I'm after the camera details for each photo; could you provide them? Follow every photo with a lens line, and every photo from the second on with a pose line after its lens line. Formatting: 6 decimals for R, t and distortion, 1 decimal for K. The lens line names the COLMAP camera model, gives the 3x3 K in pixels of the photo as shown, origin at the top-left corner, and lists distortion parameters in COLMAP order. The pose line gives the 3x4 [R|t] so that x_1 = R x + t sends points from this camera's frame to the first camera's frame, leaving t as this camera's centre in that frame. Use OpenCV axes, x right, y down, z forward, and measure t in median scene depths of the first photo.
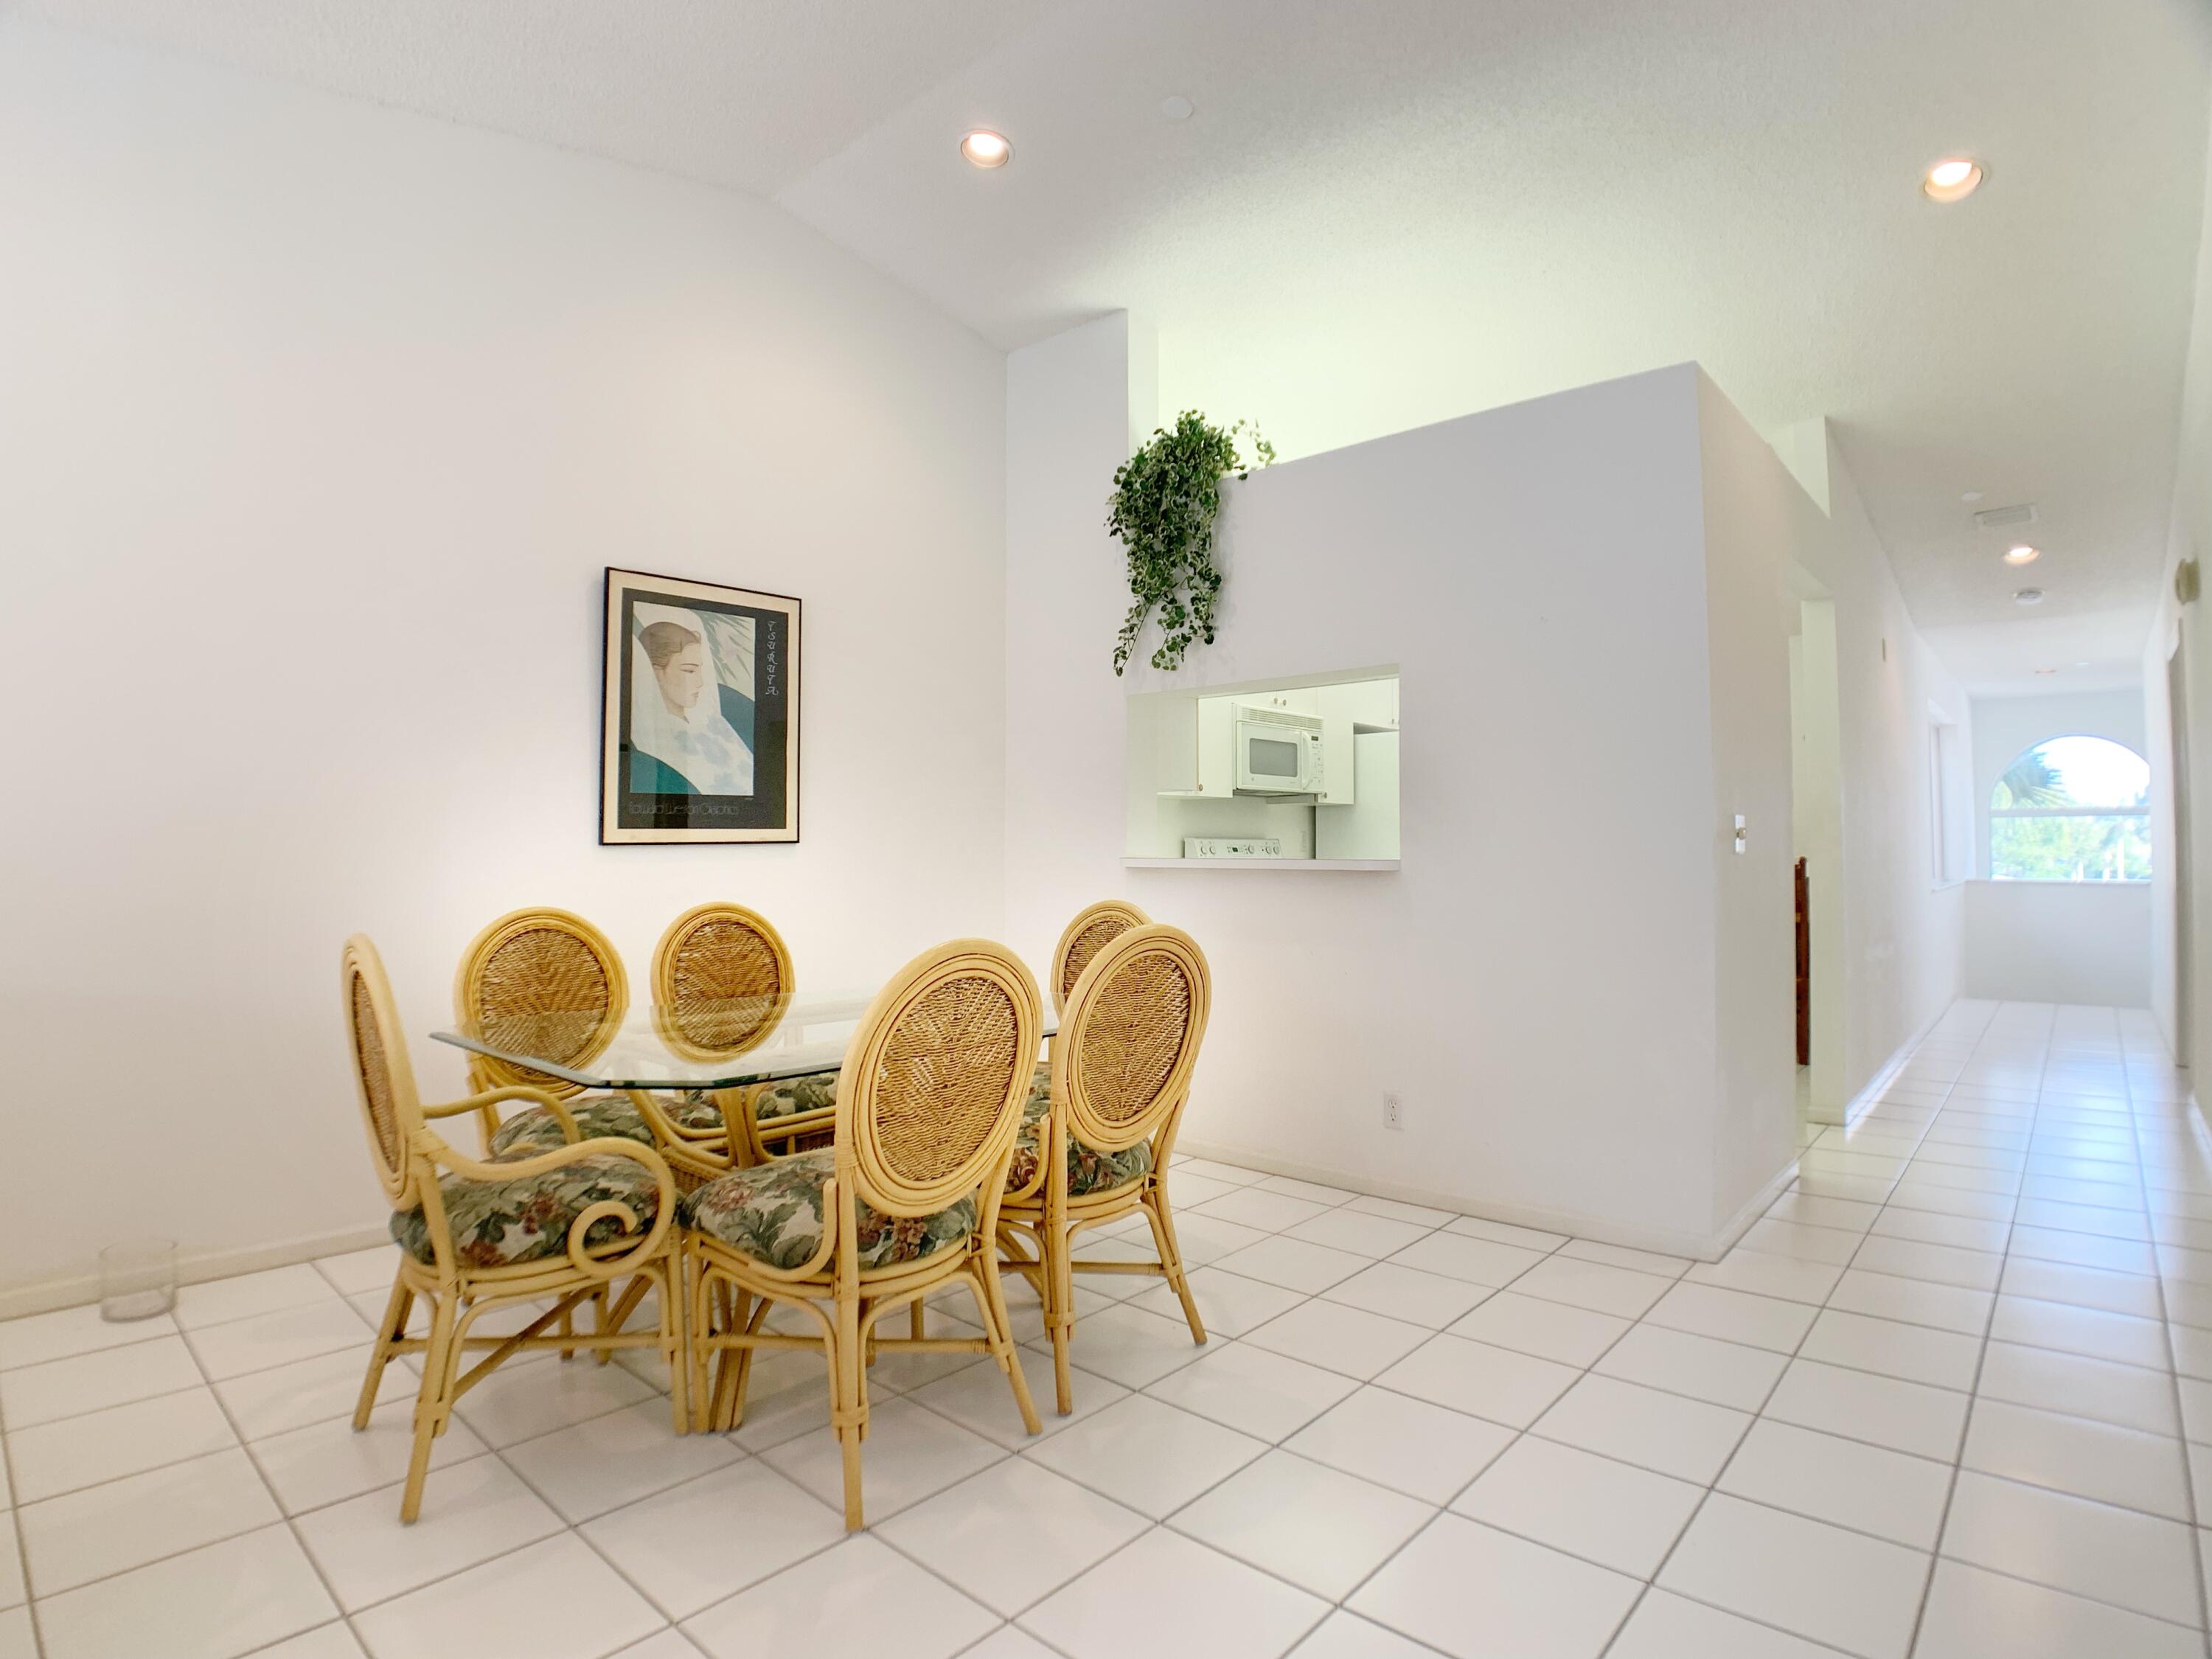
lens RADIAL K [[1160.6, 0, 1101.5], [0, 1160.6, 819.7], [0, 0, 1]] dist [-0.087090, 0.010250]
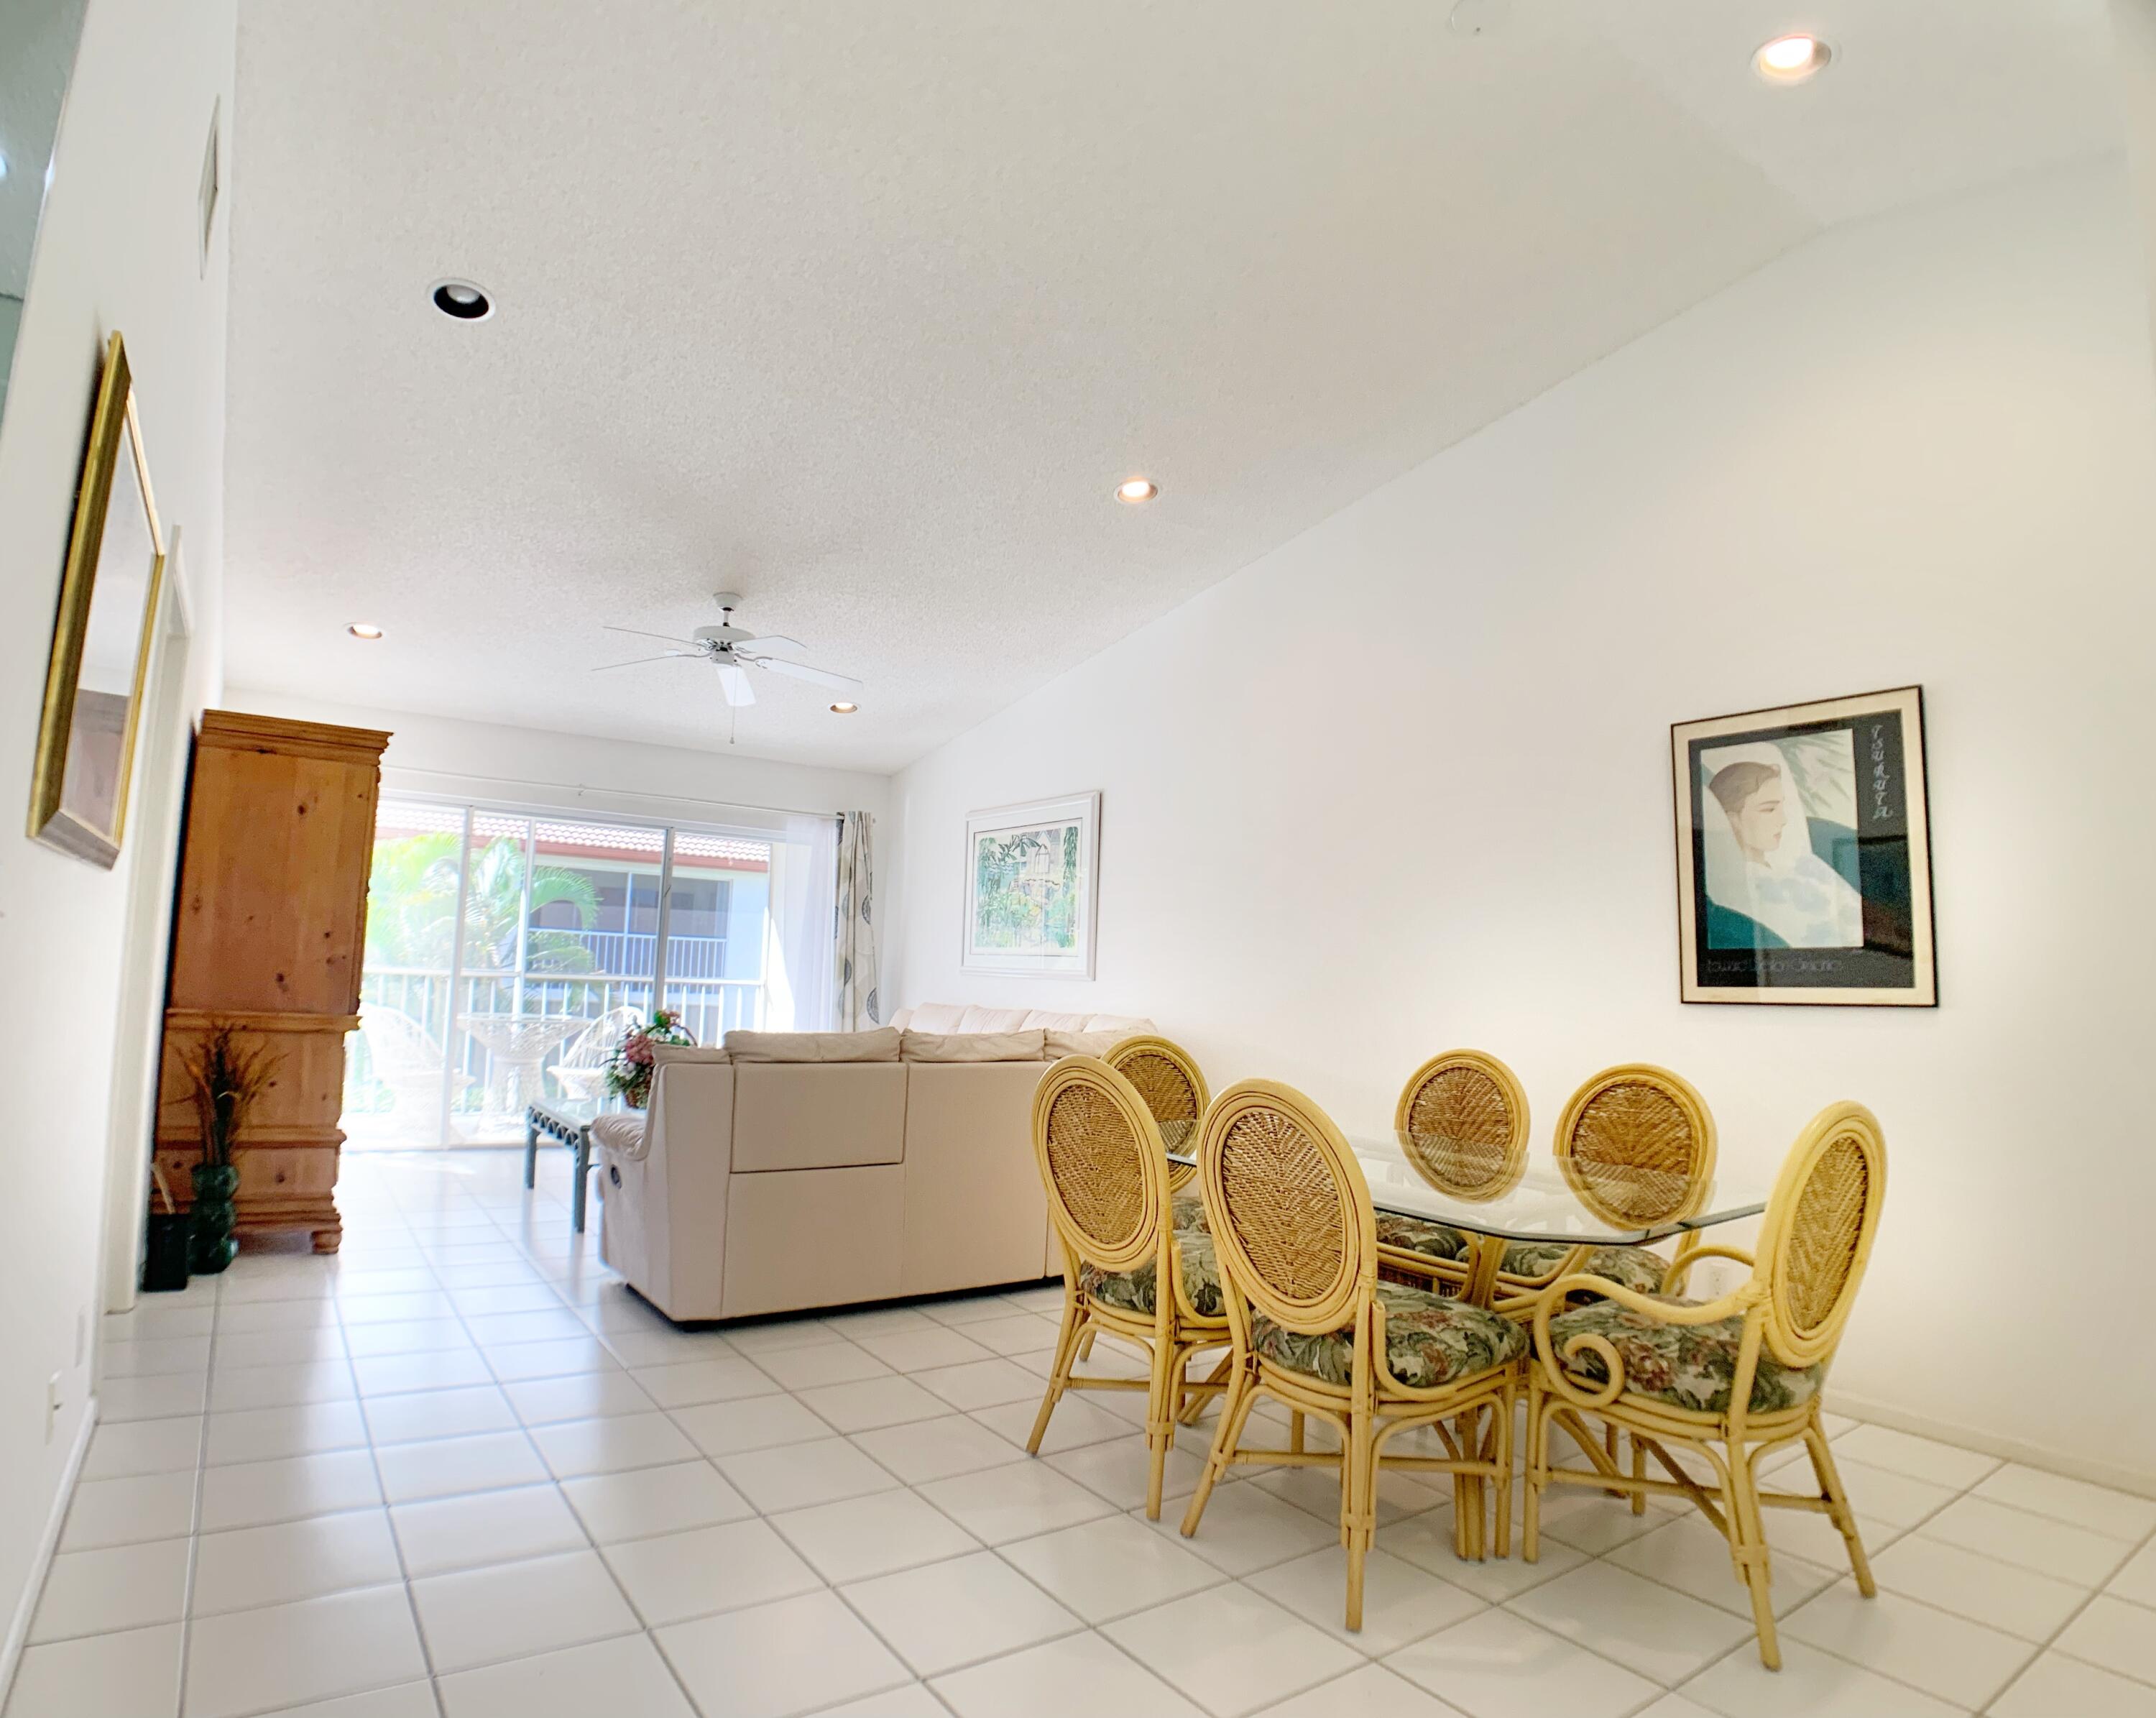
lens RADIAL K [[1211.7, 0, 1037.8], [0, 1211.7, 857.9], [0, 0, 1]] dist [-0.083604, 0.008179]
pose [[-0.241853, -0.102396, -0.964895, 0.635417], [-0.012801, 0.994666, -0.102347, 0.007969], [0.970228, -0.012401, -0.241874, 0.646823]]
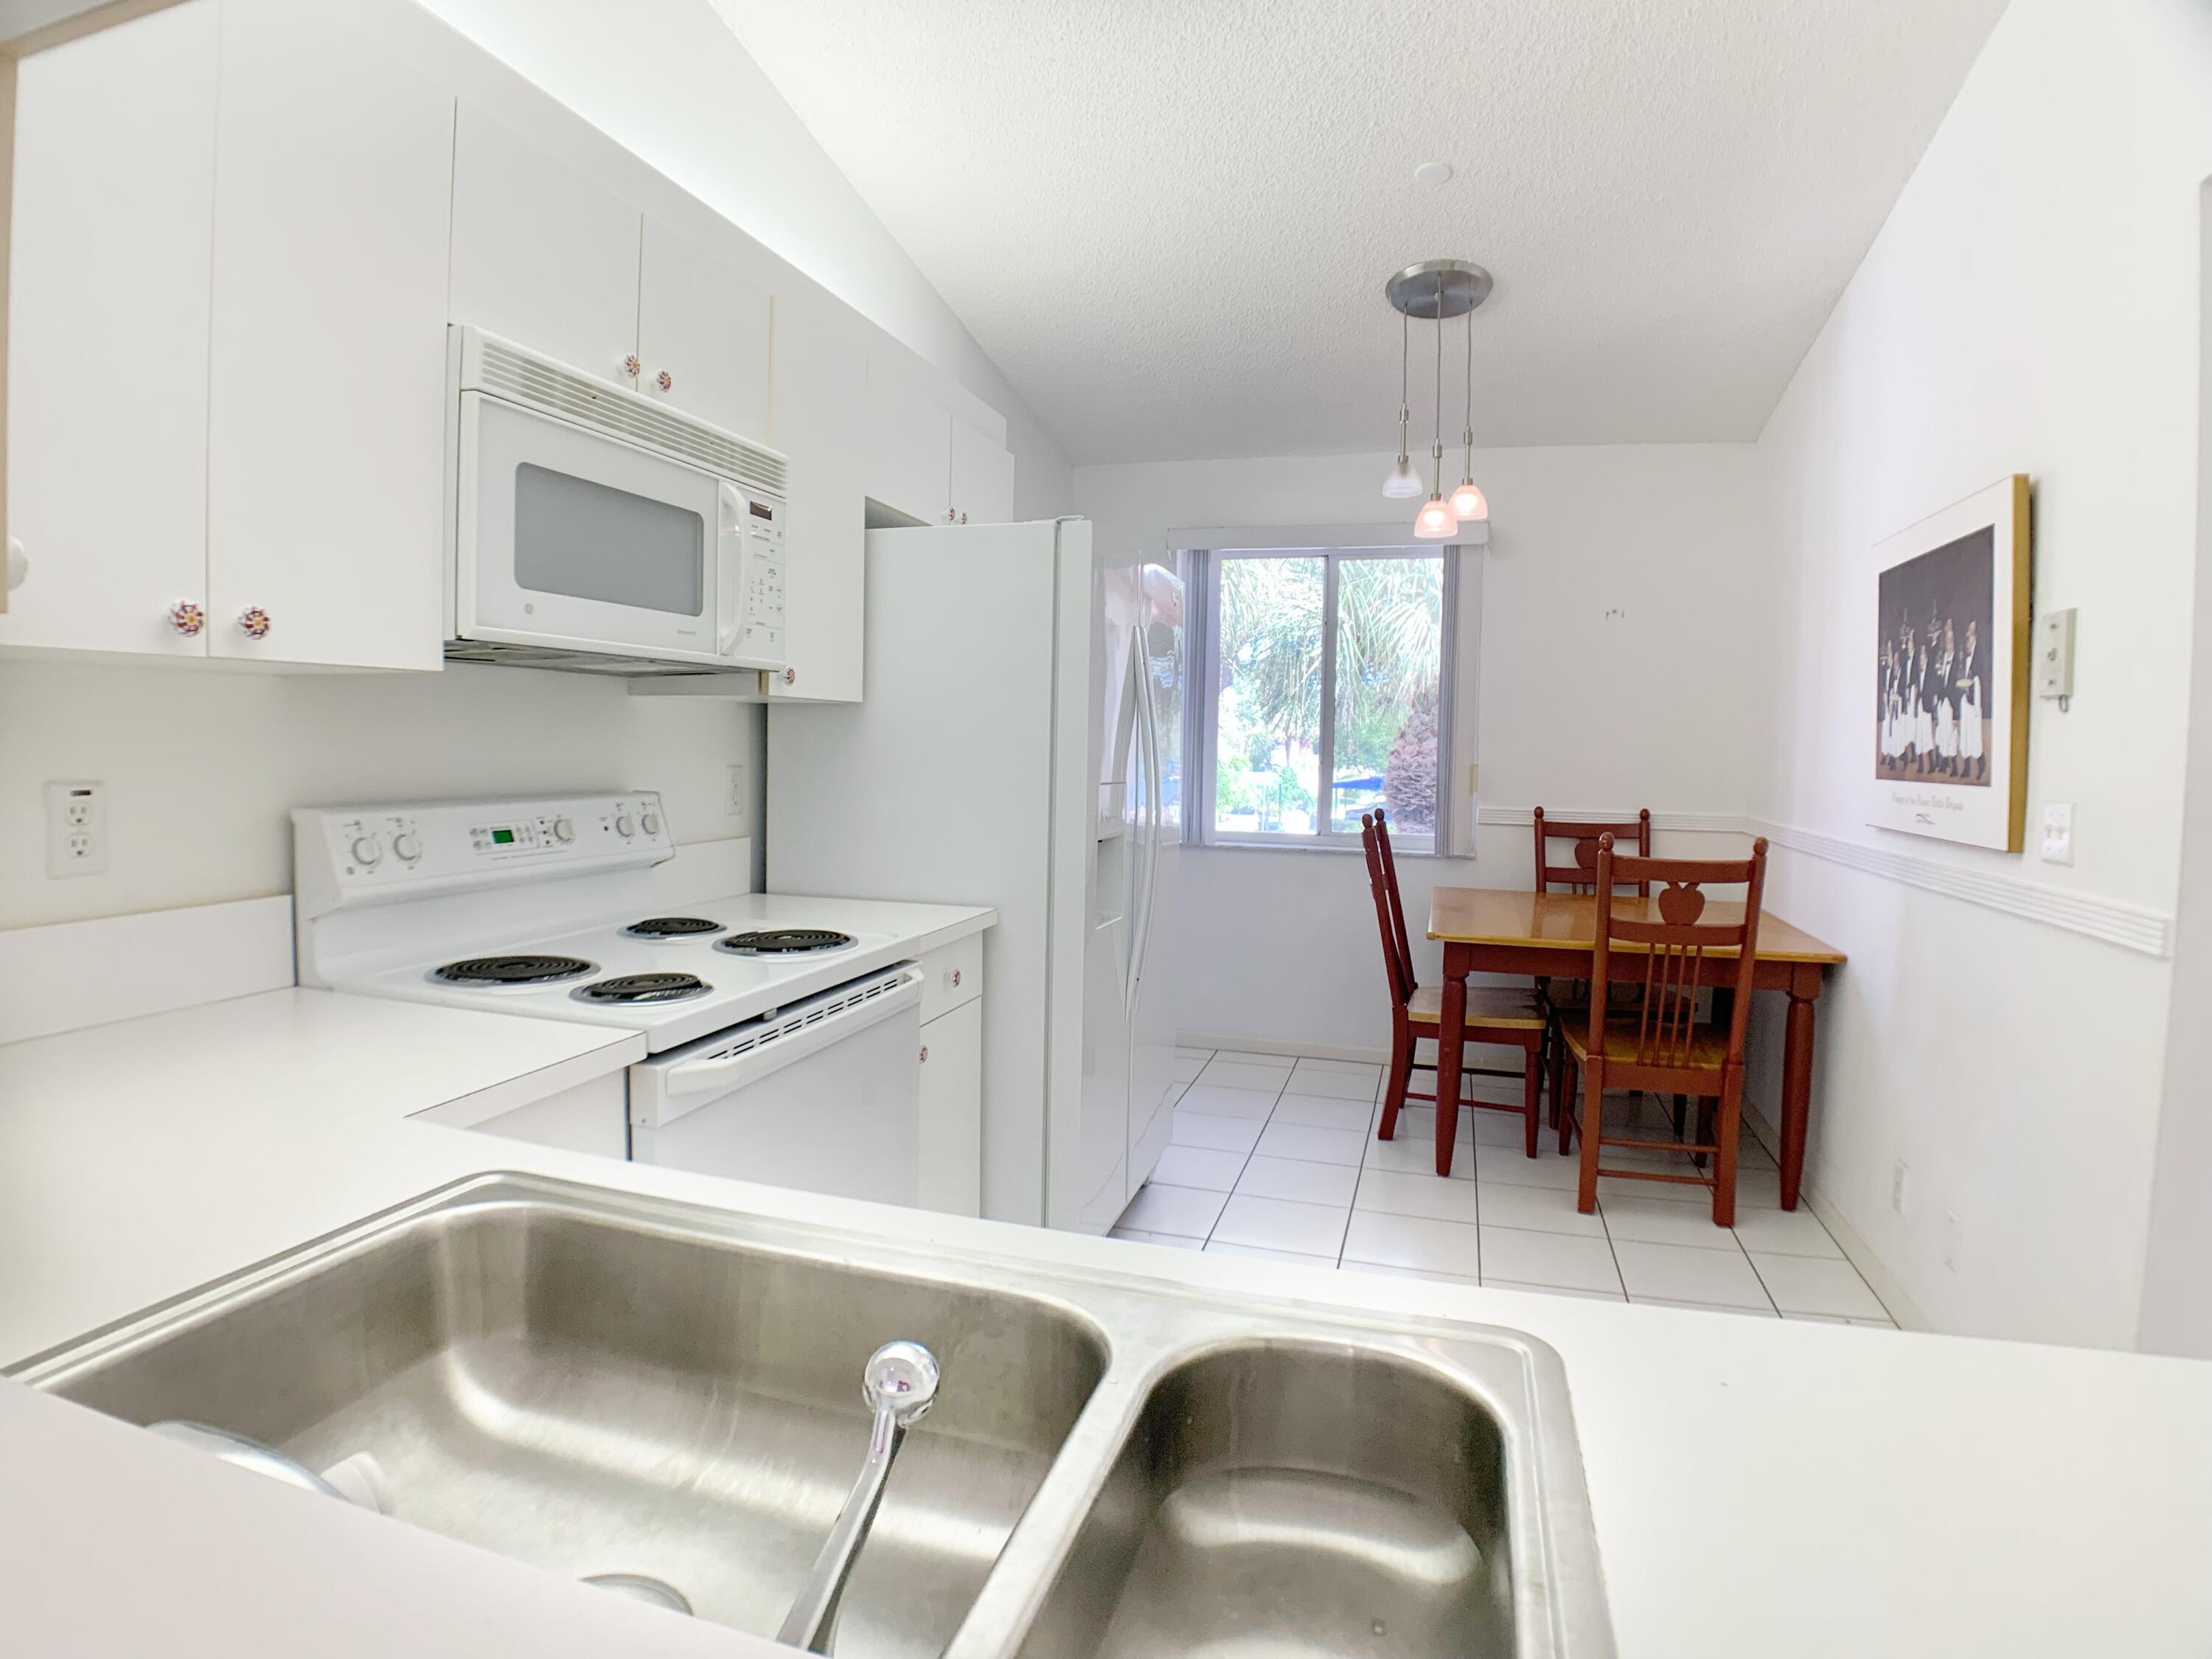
lens RADIAL K [[1160.6, 0, 1097.6], [0, 1160.6, 806.6], [0, 0, 1]] dist [-0.087090, 0.010250]
pose [[0.905997, -0.004547, 0.423260, 0.199544], [-0.031851, 0.996375, 0.078881, -0.018492], [-0.422084, -0.084947, 0.902568, 0.980547]]
